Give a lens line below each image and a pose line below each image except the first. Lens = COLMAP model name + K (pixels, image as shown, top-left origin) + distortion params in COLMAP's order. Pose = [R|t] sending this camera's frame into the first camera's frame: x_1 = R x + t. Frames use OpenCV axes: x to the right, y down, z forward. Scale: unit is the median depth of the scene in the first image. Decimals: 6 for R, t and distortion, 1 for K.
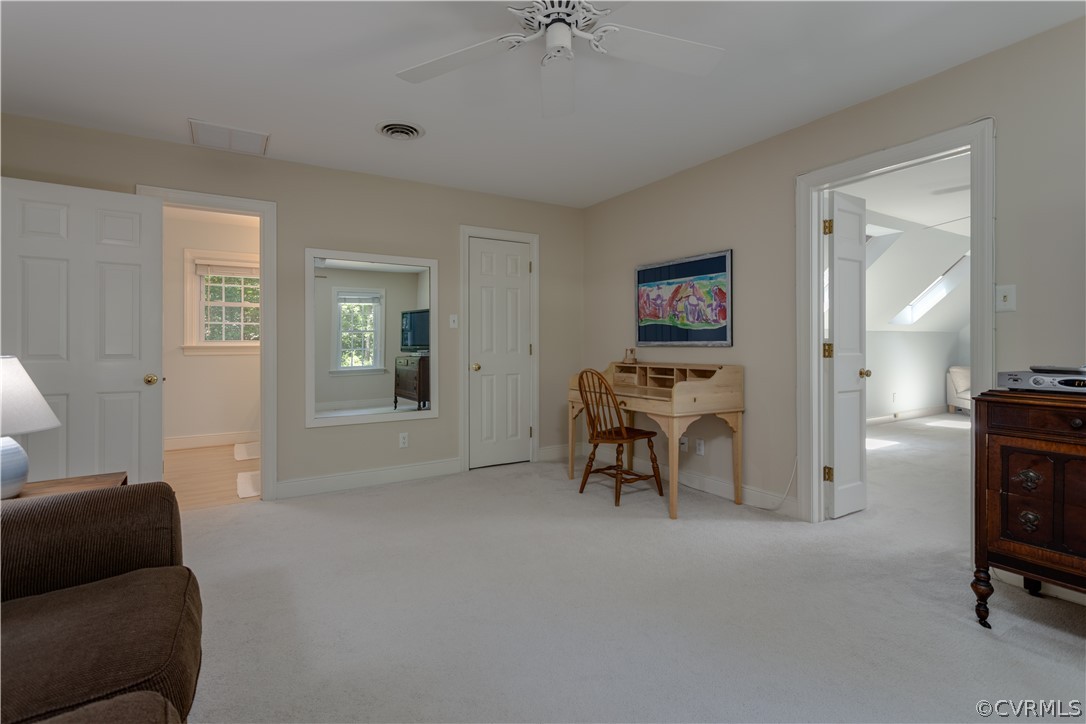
lens RADIAL K [[521.8, 0, 540.5], [0, 521.8, 344.9], [0, 0, 1]] dist [-0.005292, 0.000152]
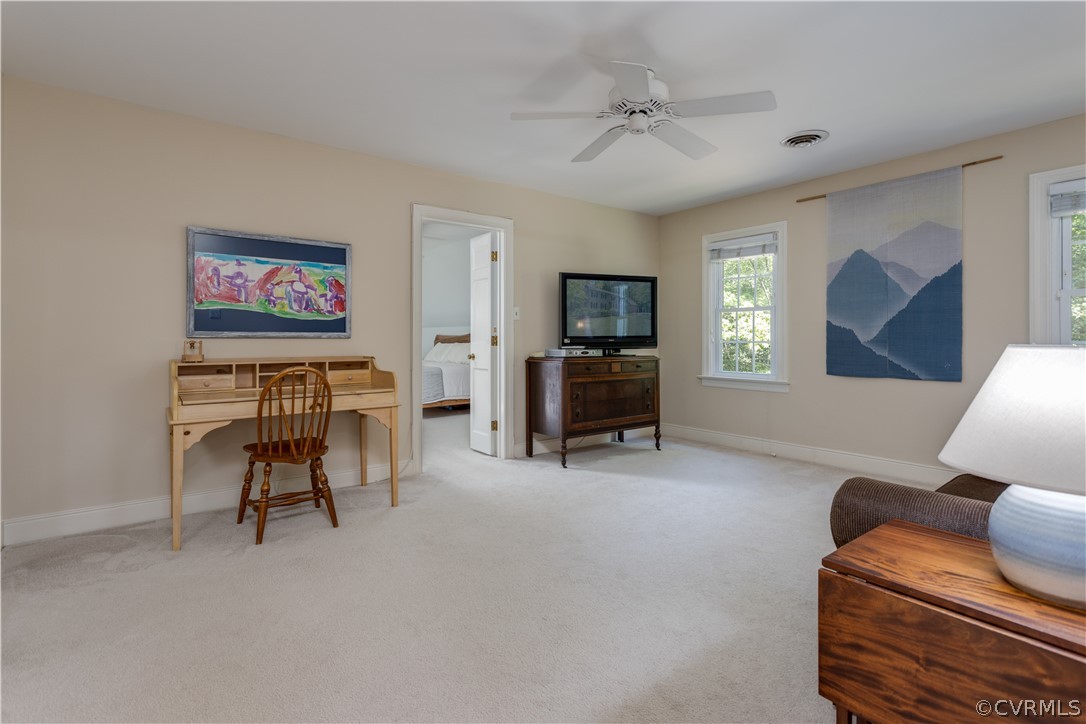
lens RADIAL K [[521.8, 0, 540.5], [0, 521.8, 344.9], [0, 0, 1]] dist [-0.005292, 0.000152]
pose [[-0.106365, -0.009594, 0.994281, -0.659159], [-0.001488, 0.999954, 0.009489, 0.005887], [-0.994326, -0.000470, -0.106374, 0.685211]]
